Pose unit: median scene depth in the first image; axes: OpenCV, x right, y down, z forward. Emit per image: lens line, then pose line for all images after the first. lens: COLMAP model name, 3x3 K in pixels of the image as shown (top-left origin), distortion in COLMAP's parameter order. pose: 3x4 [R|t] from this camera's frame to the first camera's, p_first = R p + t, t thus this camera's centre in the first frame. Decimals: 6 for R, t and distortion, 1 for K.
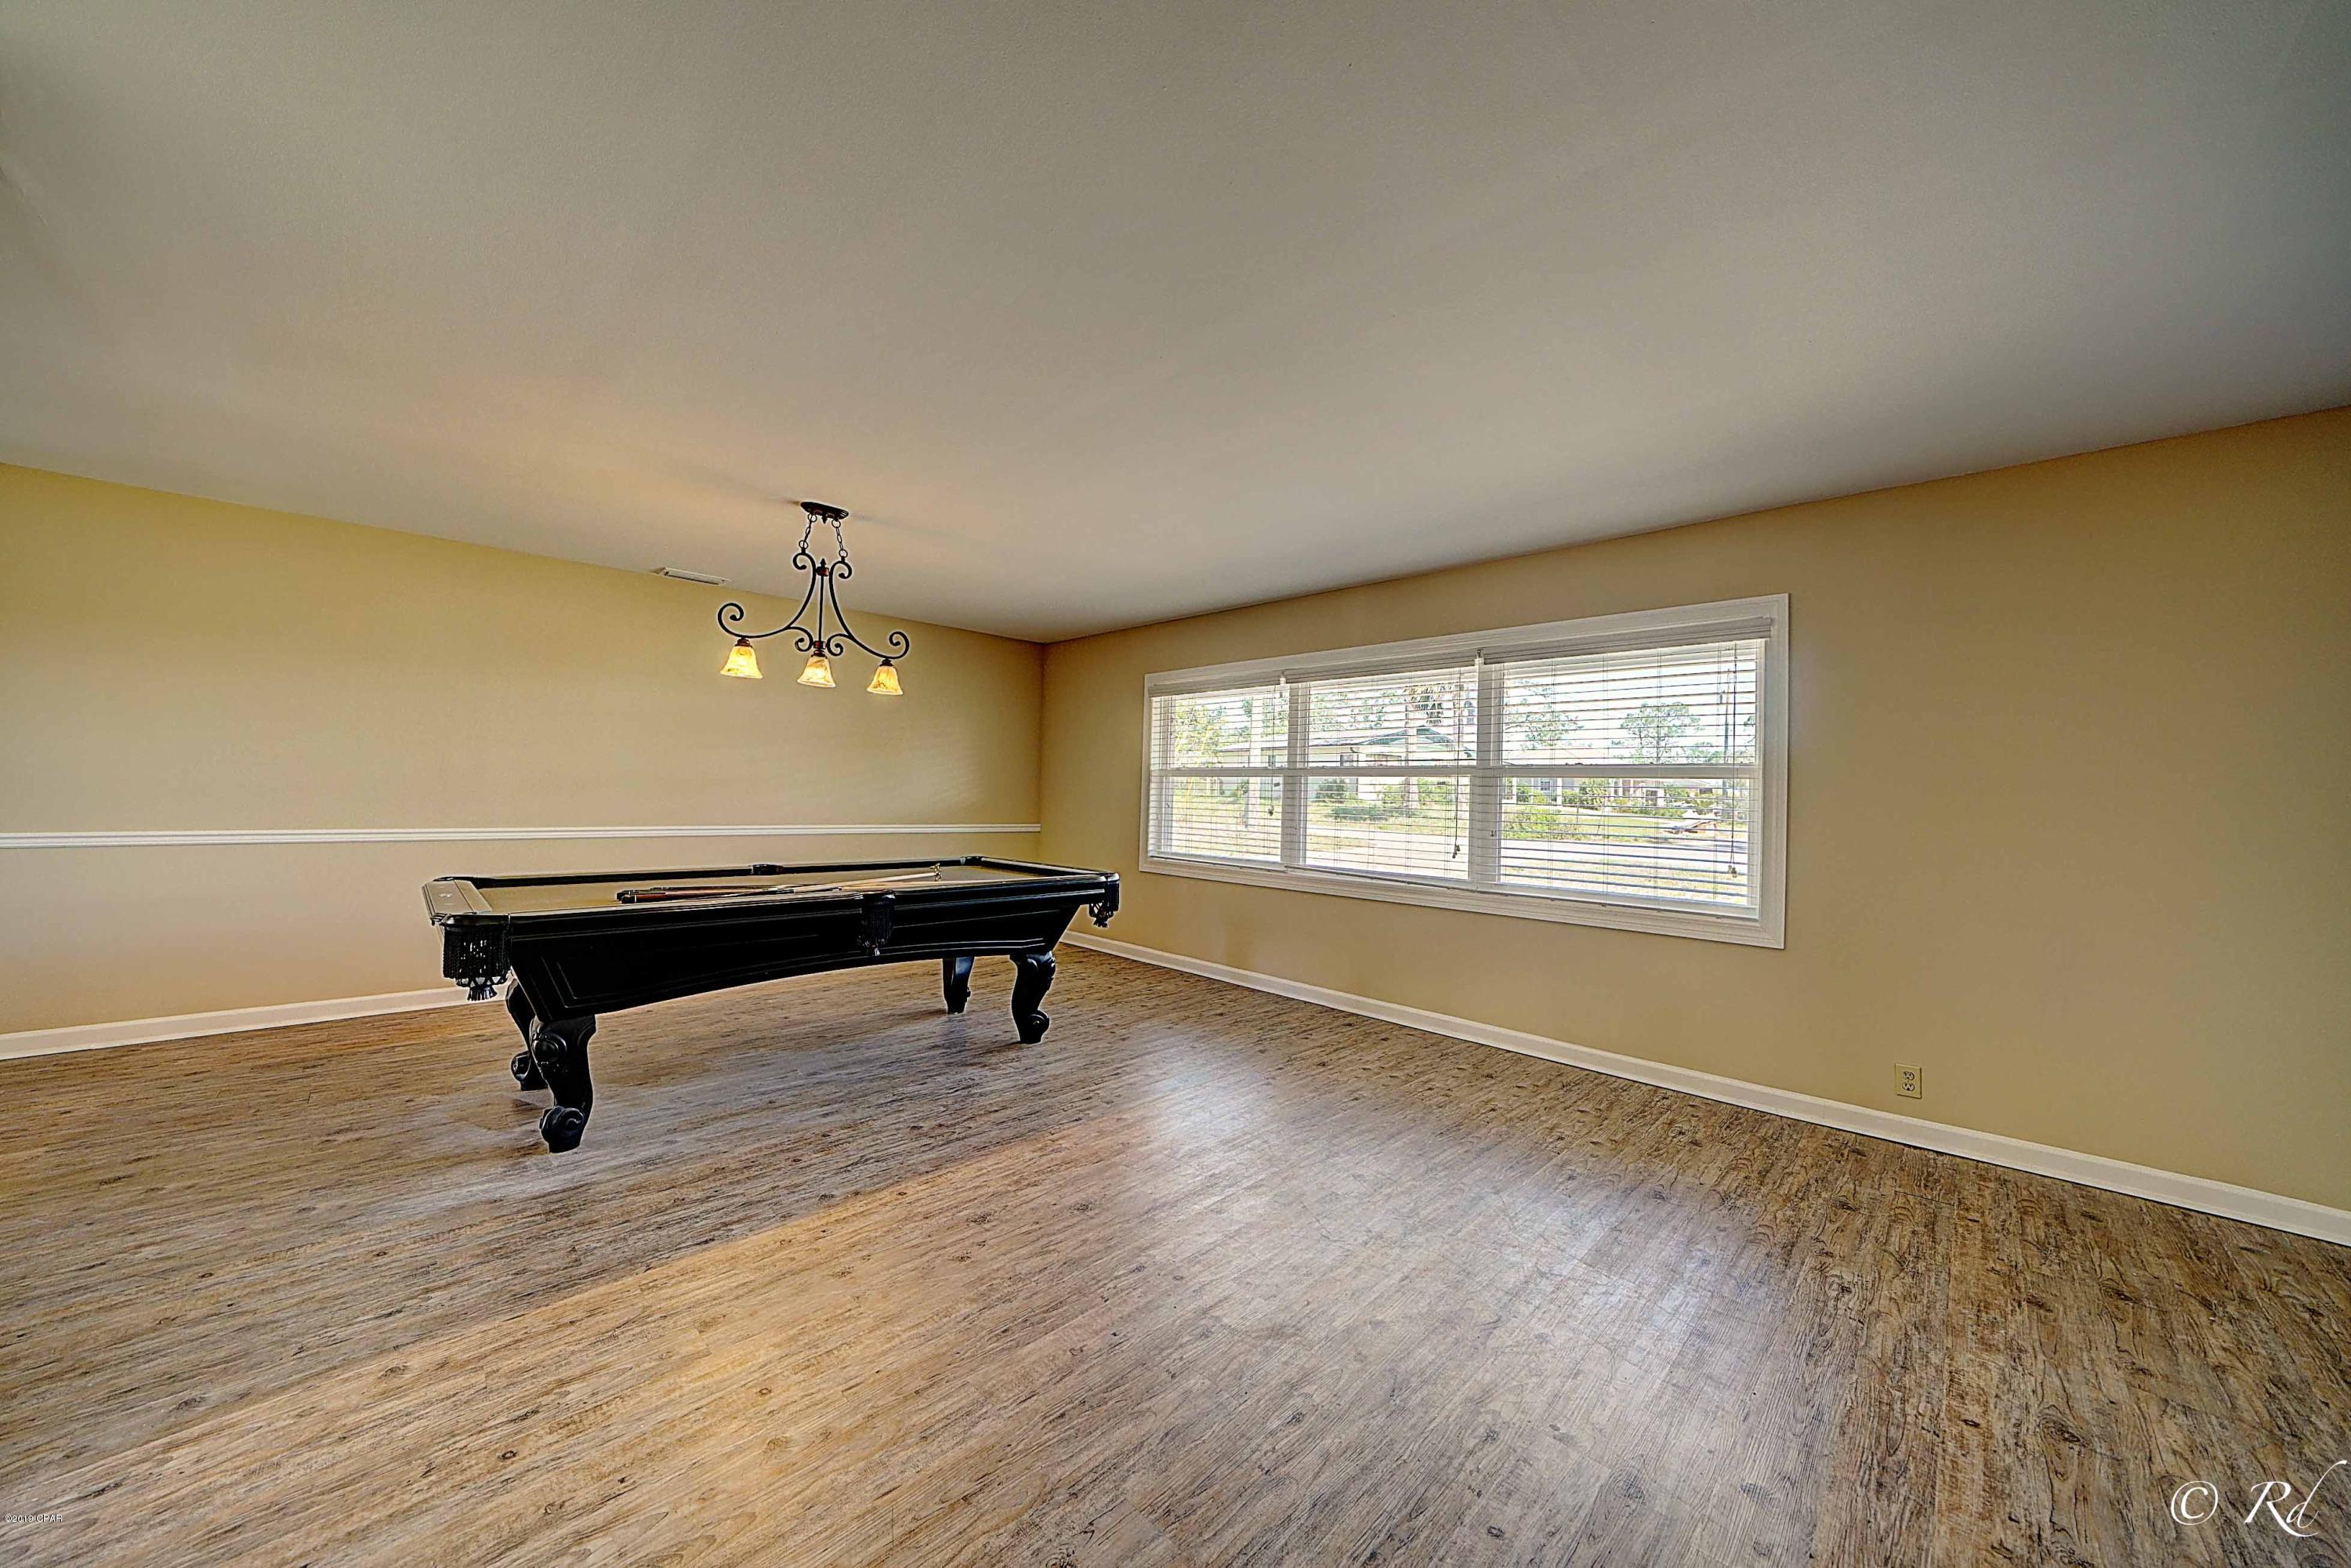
lens RADIAL K [[820.1, 0, 1189.3], [0, 820.1, 779.3], [0, 0, 1]] dist [-0.021374, 0.001930]
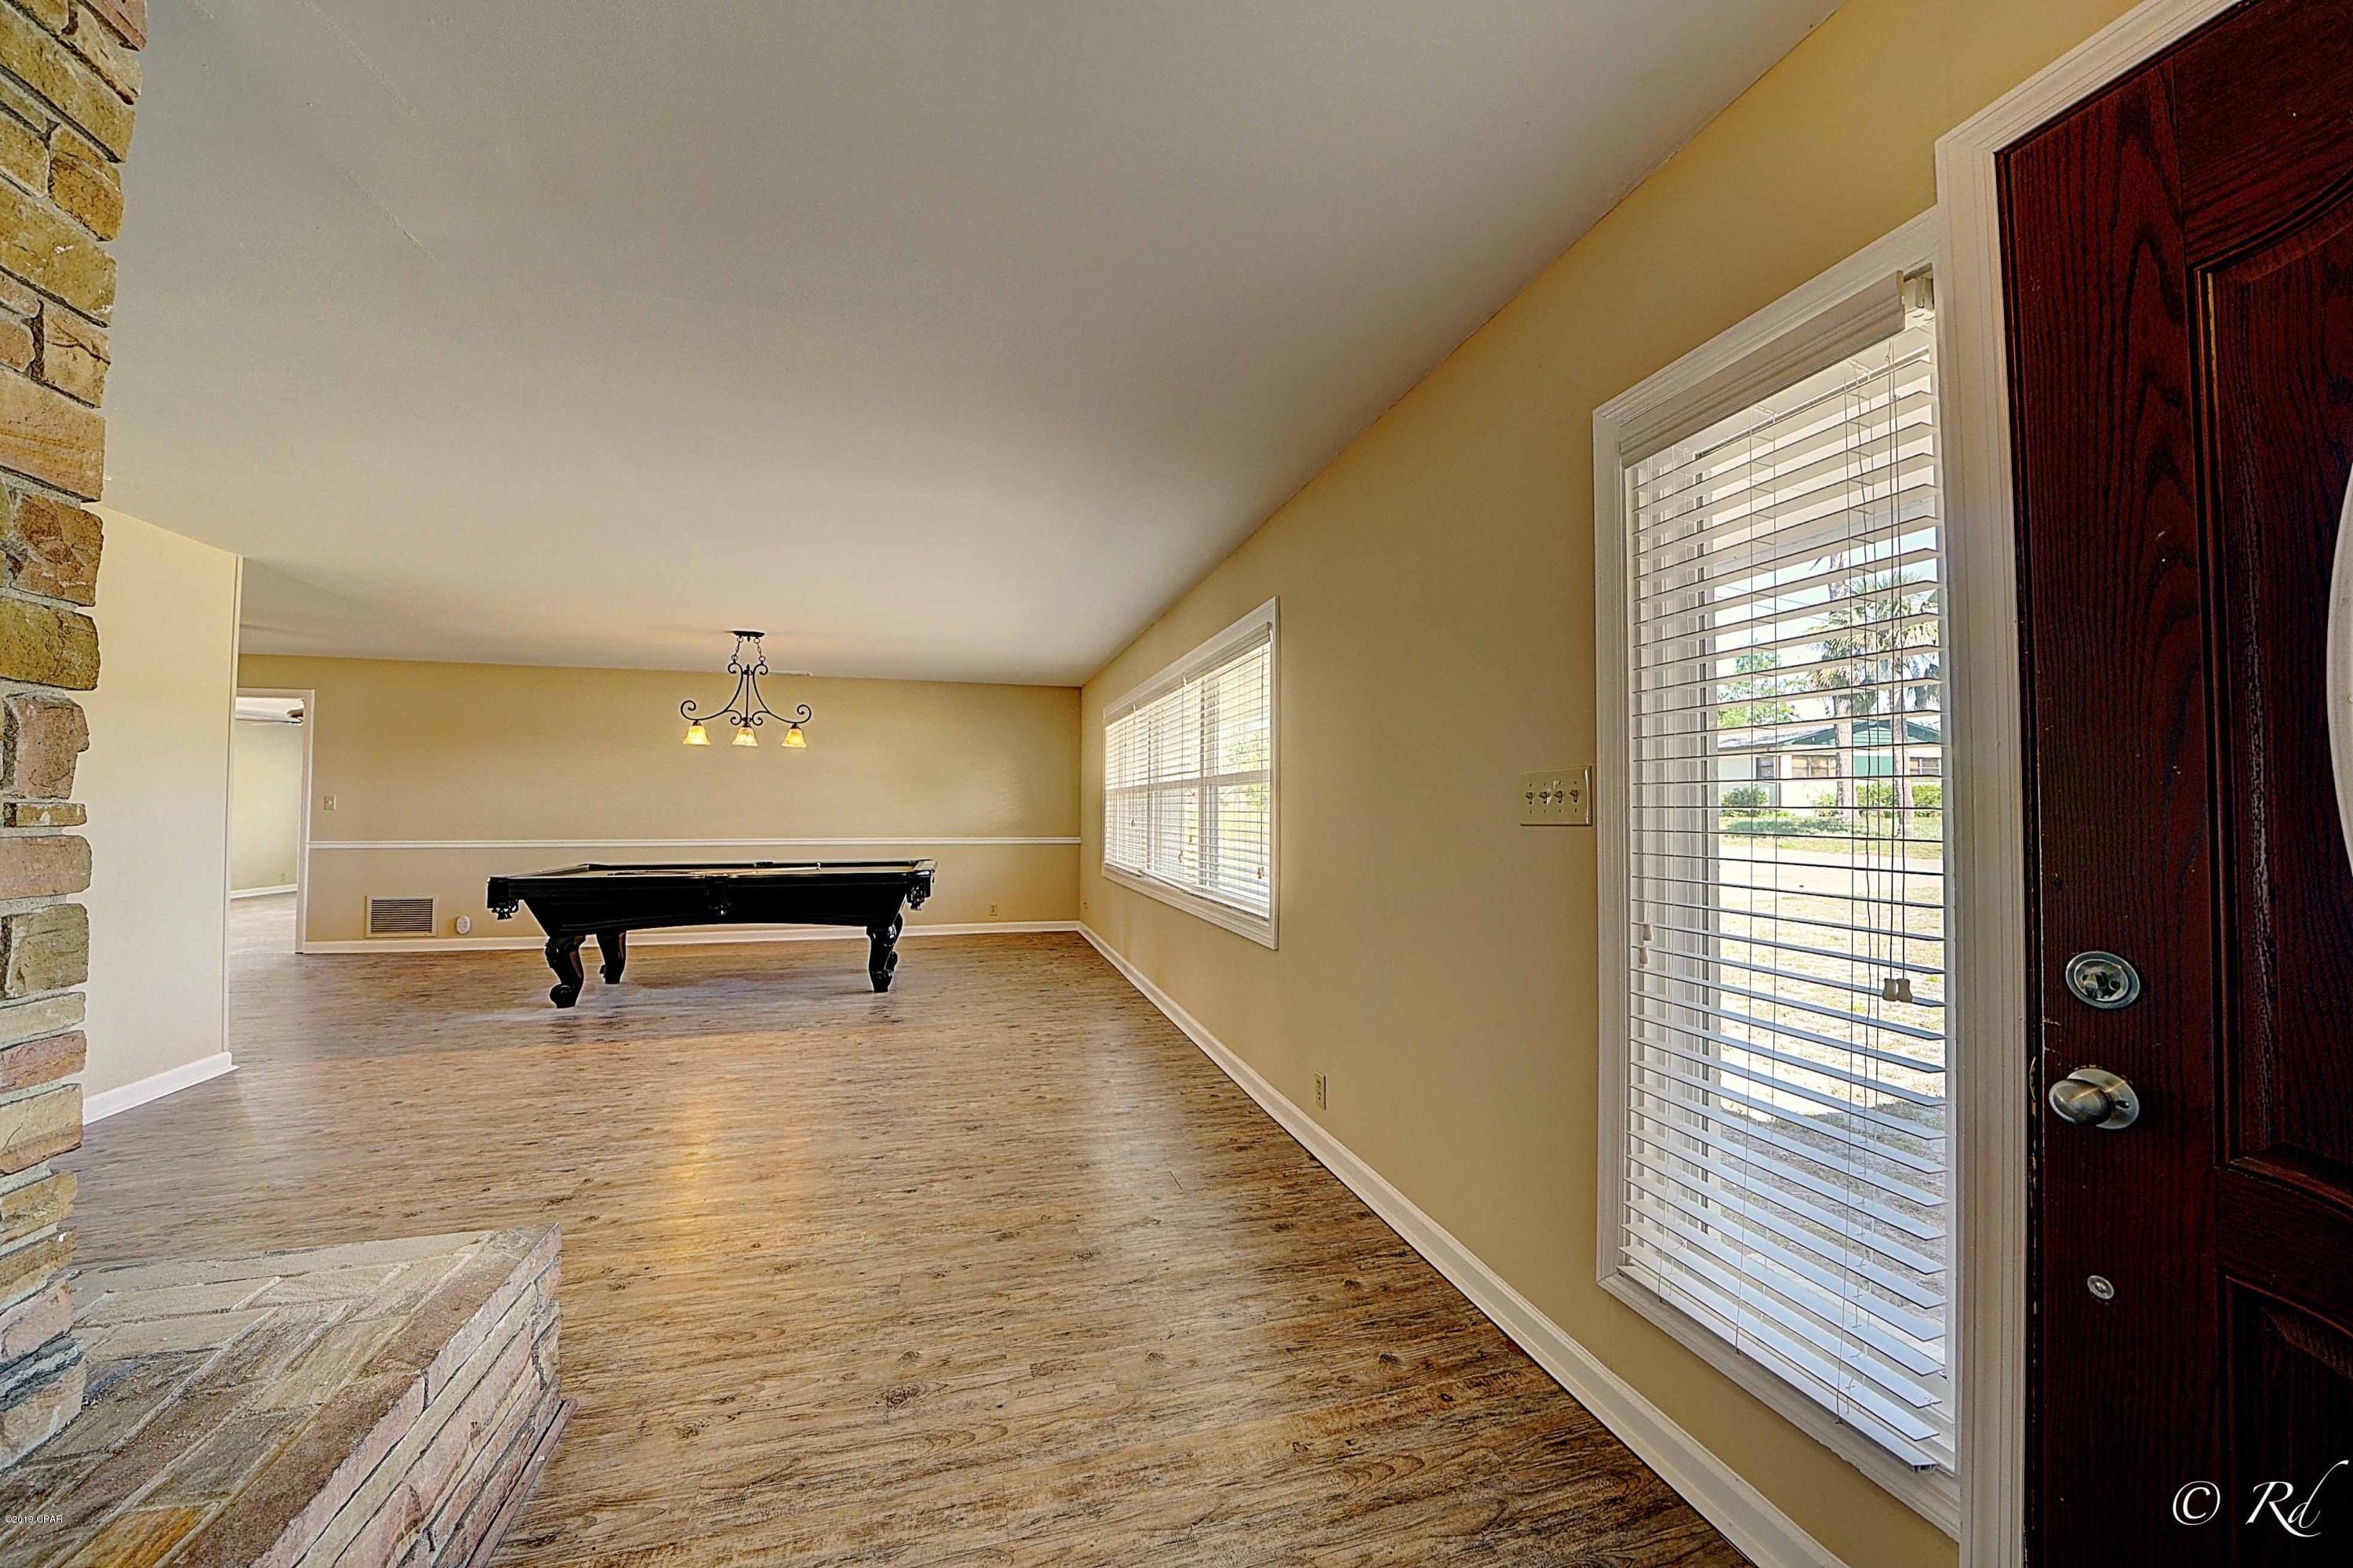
lens RADIAL K [[820.8, 0, 1178.5], [0, 820.8, 779.6], [0, 0, 1]] dist [-0.021374, 0.001930]
pose [[0.868526, -0.041913, -0.493868, 1.063905], [0.029474, 0.999022, -0.032950, 0.026976], [0.494766, 0.014062, 0.868912, 0.052349]]
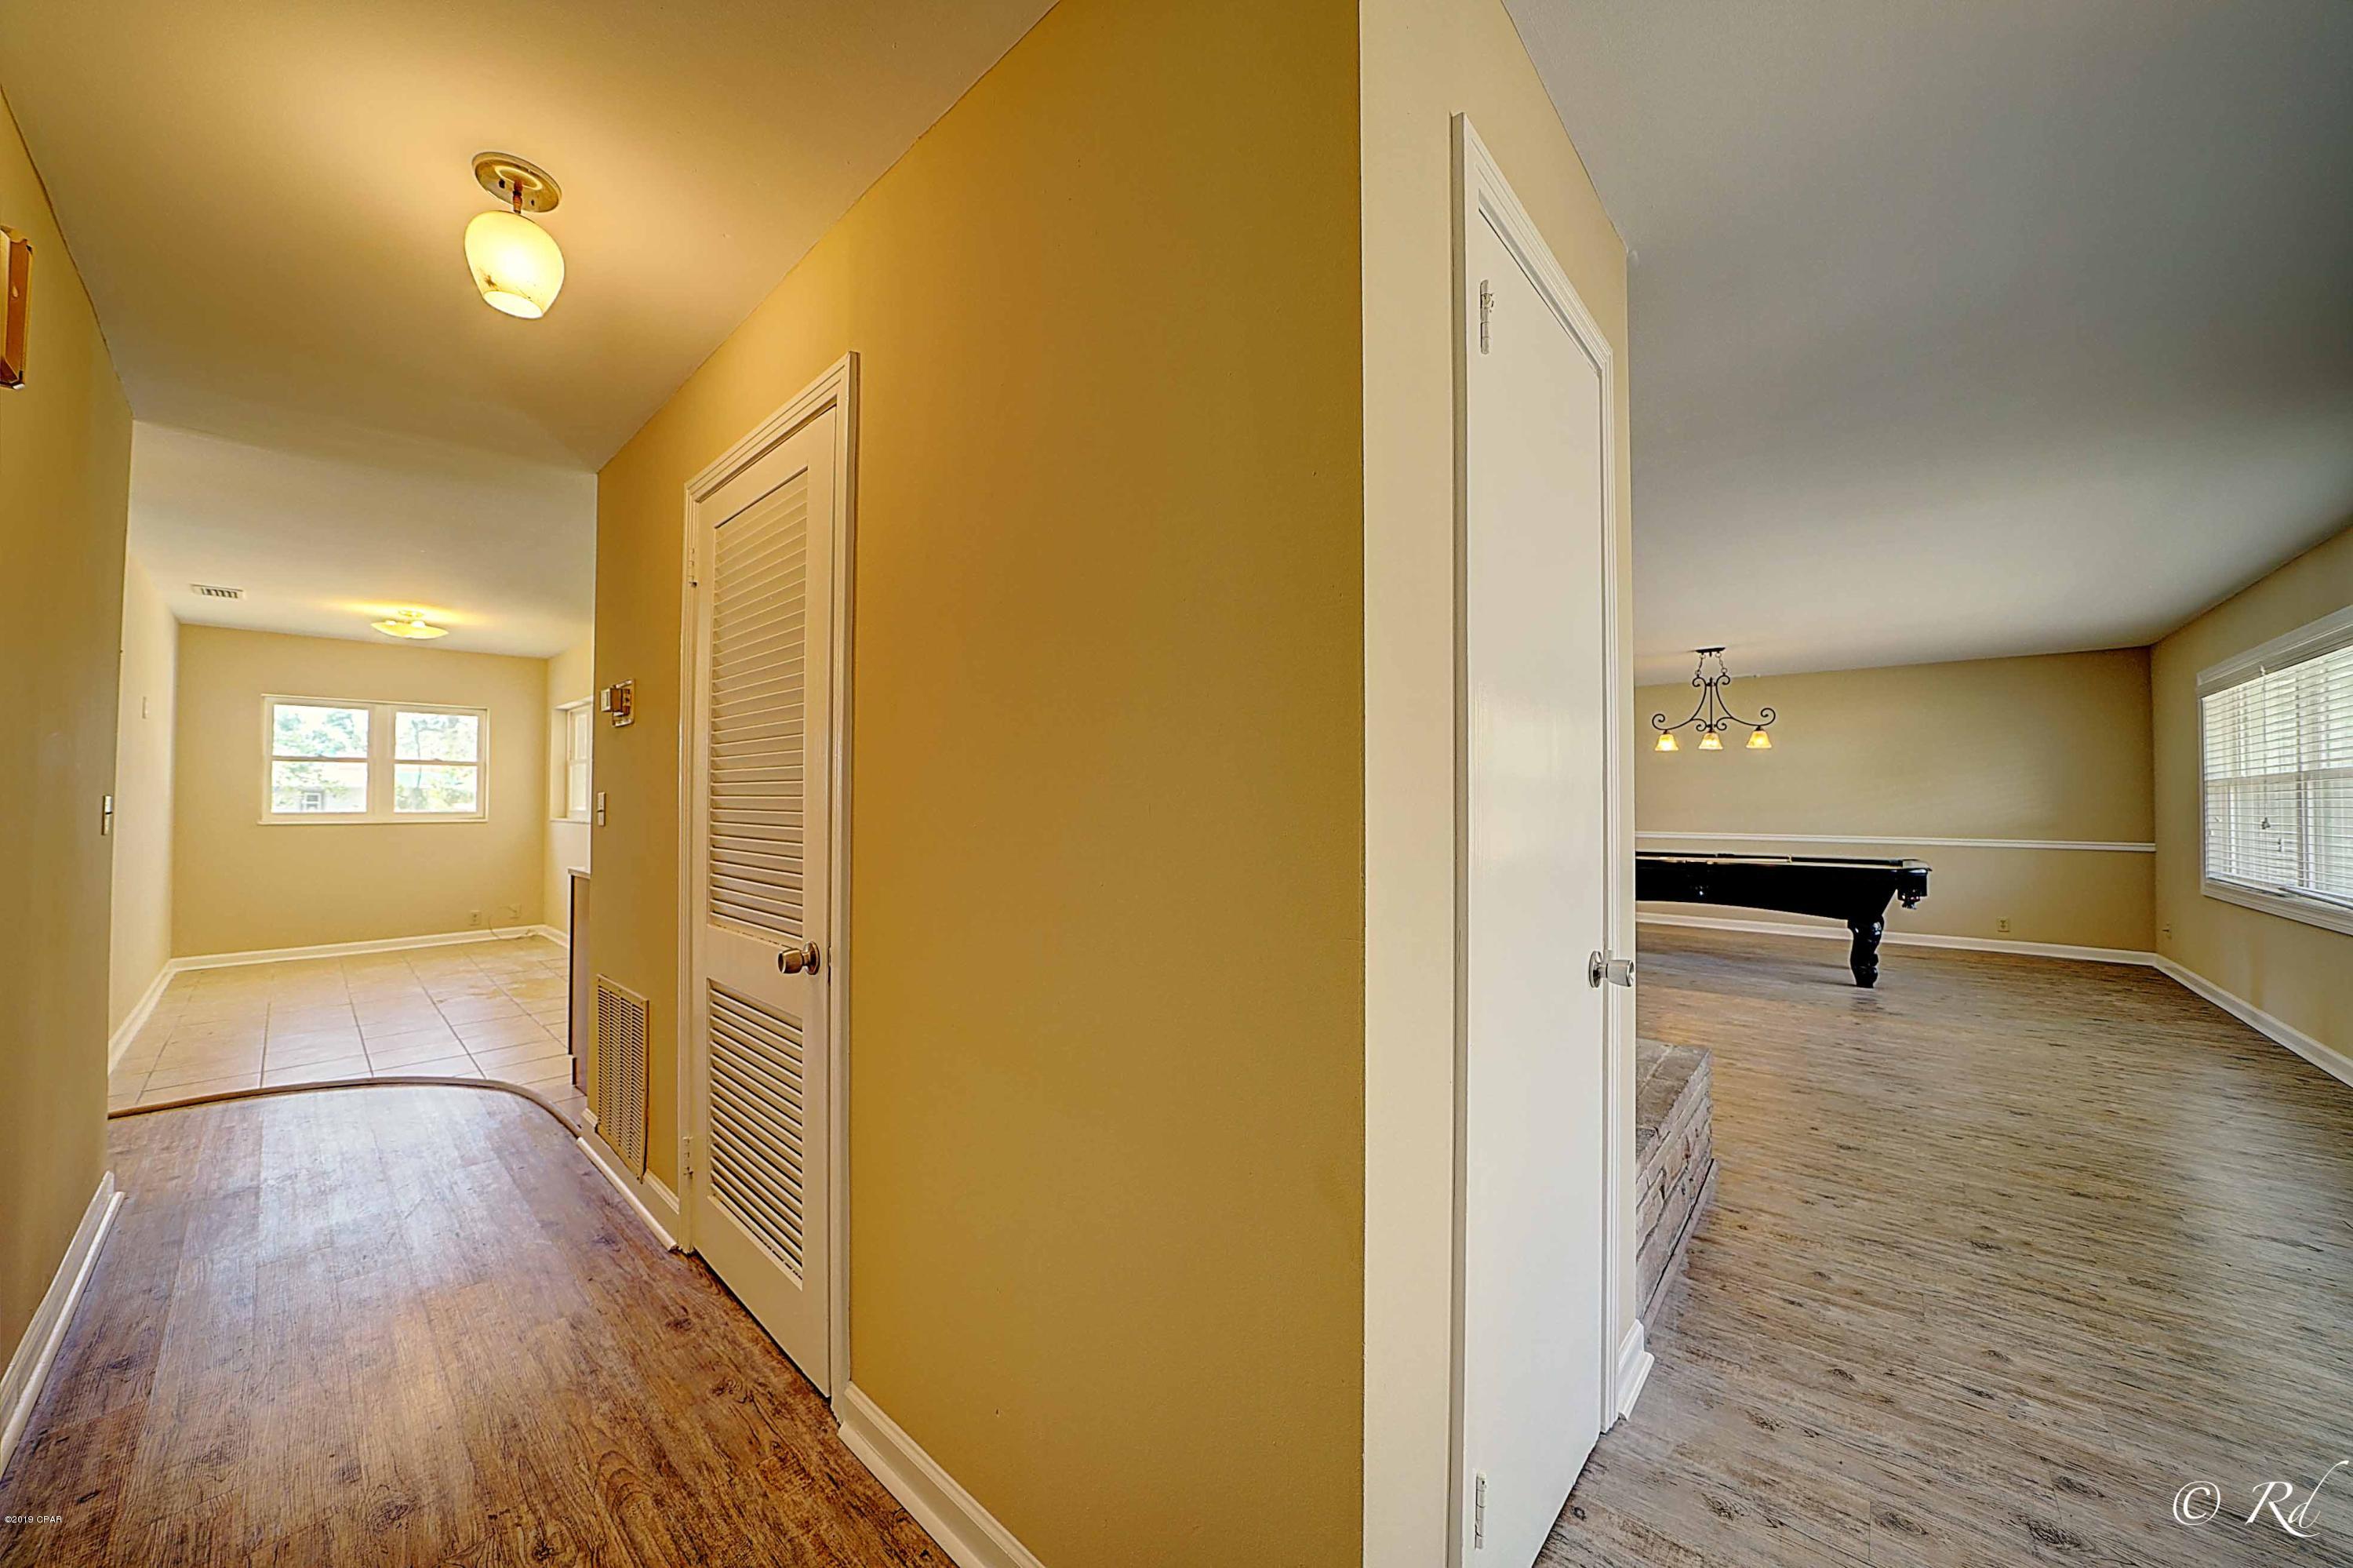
lens RADIAL K [[820.8, 0, 1174.0], [0, 820.8, 790.8], [0, 0, 1]] dist [-0.021374, 0.001930]
pose [[0.054353, -0.041706, -0.997650, 1.273175], [0.014178, 0.999059, -0.040993, 0.032217], [0.998421, -0.011917, 0.054893, -0.270342]]
